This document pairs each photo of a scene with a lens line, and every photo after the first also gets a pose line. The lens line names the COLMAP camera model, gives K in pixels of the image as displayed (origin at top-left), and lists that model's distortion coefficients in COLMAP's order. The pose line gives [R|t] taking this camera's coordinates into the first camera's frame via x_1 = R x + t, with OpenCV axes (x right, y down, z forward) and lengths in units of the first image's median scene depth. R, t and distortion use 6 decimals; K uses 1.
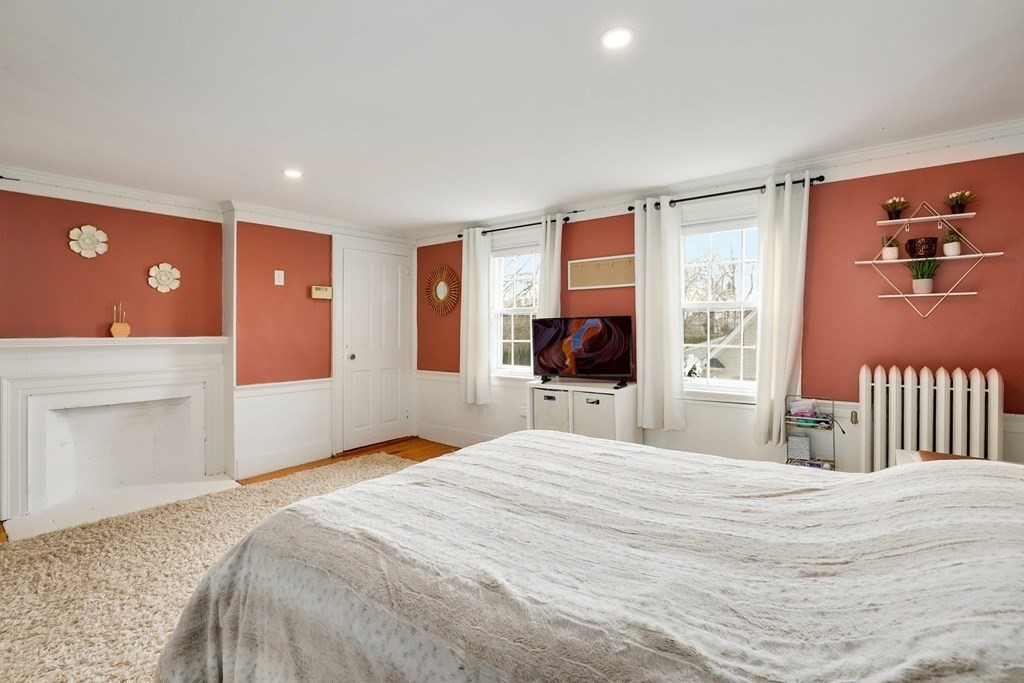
lens RADIAL K [[479.2, 0, 512.6], [0, 479.2, 326.5], [0, 0, 1]] dist [0.001147, 0.000103]
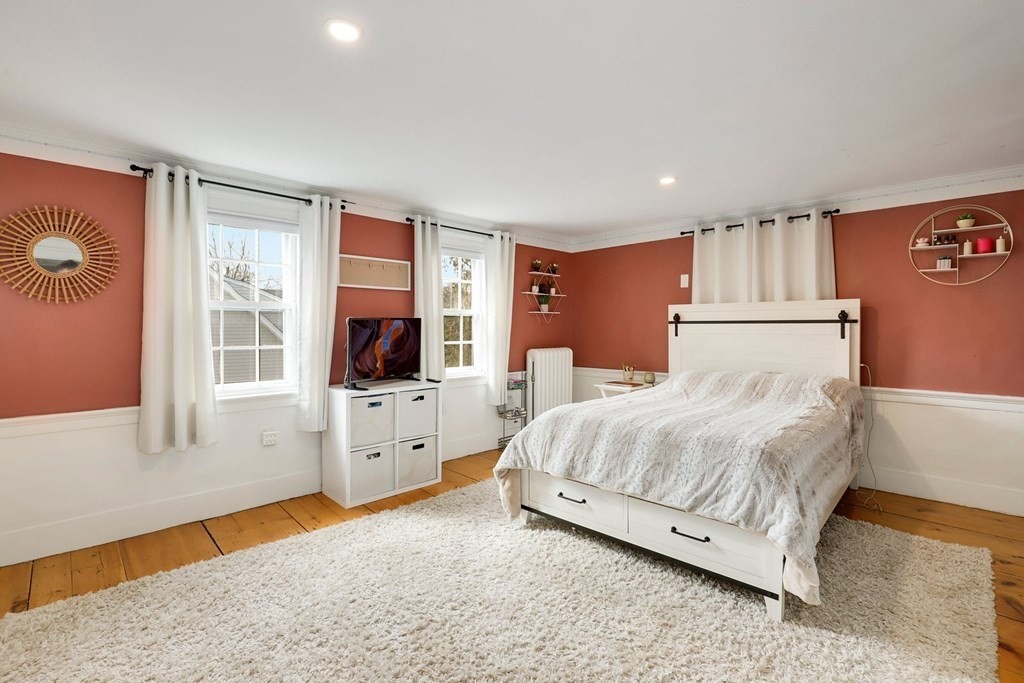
lens RADIAL K [[475.6, 0, 515.6], [0, 475.6, 337.7], [0, 0, 1]] dist [-0.028015, 0.000131]
pose [[0.131351, -0.018923, 0.991155, -0.794836], [-0.002051, 0.999810, 0.019360, 0.001768], [-0.991334, -0.004576, 0.131287, 0.611361]]
